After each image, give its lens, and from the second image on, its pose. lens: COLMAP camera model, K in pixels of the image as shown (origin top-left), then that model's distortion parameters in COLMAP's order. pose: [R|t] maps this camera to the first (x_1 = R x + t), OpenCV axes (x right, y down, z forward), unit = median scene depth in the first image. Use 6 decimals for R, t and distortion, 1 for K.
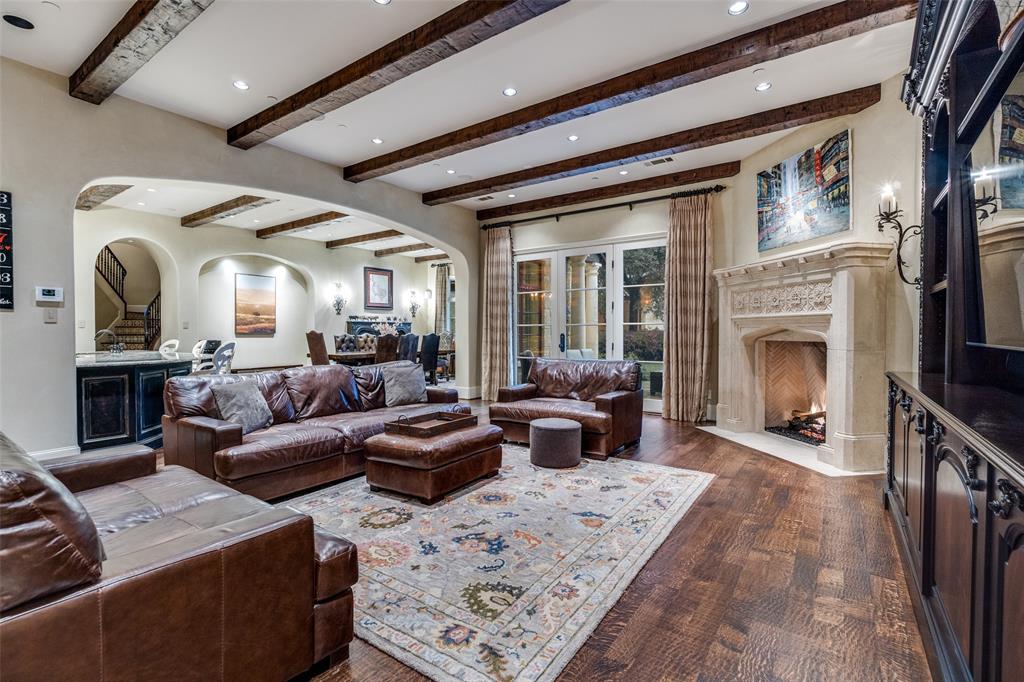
lens RADIAL K [[471.1, 0, 510.4], [0, 471.1, 340.4], [0, 0, 1]] dist [-0.005522, -0.000032]
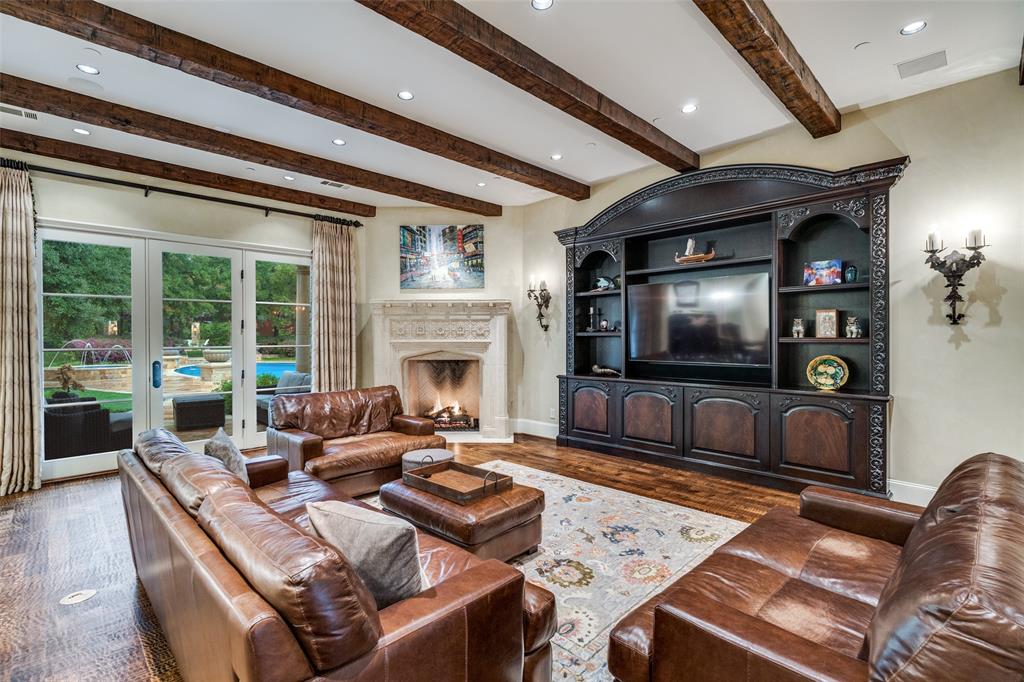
lens RADIAL K [[471.1, 0, 508.4], [0, 471.1, 341.3], [0, 0, 1]] dist [-0.005522, -0.000032]
pose [[0.173438, -0.006233, 0.984825, -0.795399], [0.021841, 0.999758, 0.002482, -0.056894], [-0.984603, 0.021079, 0.173532, 0.624019]]
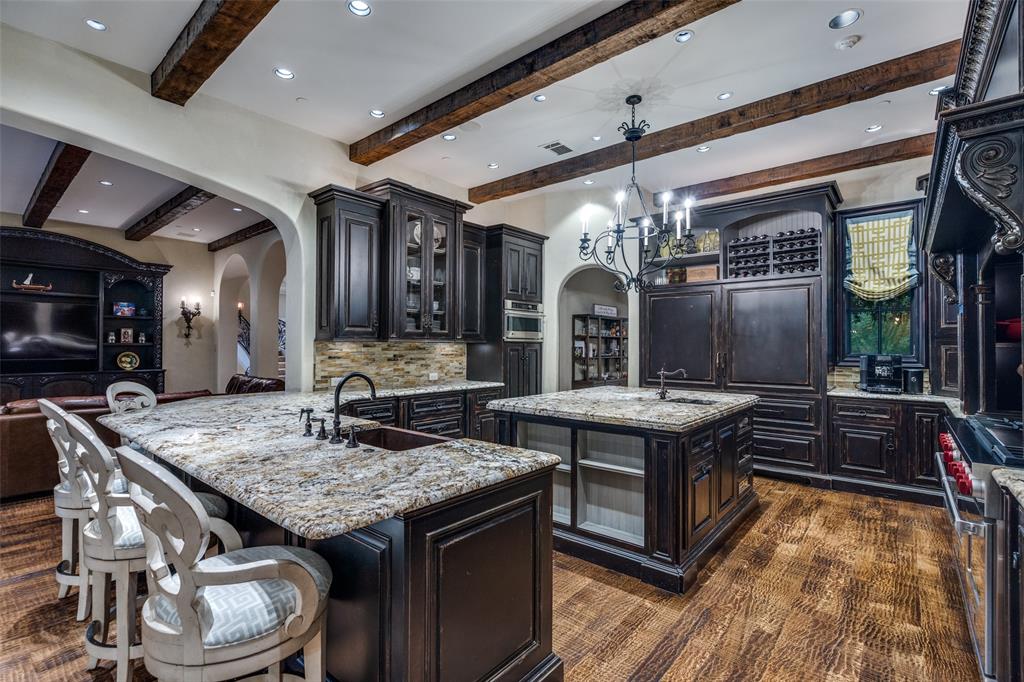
lens RADIAL K [[471.1, 0, 513.2], [0, 471.1, 342.3], [0, 0, 1]] dist [-0.005522, -0.000032]
pose [[-0.996381, -0.000040, 0.084996, -1.431543], [0.000917, 0.999937, 0.011219, -0.069604], [-0.084991, 0.011256, -0.996318, 1.903420]]
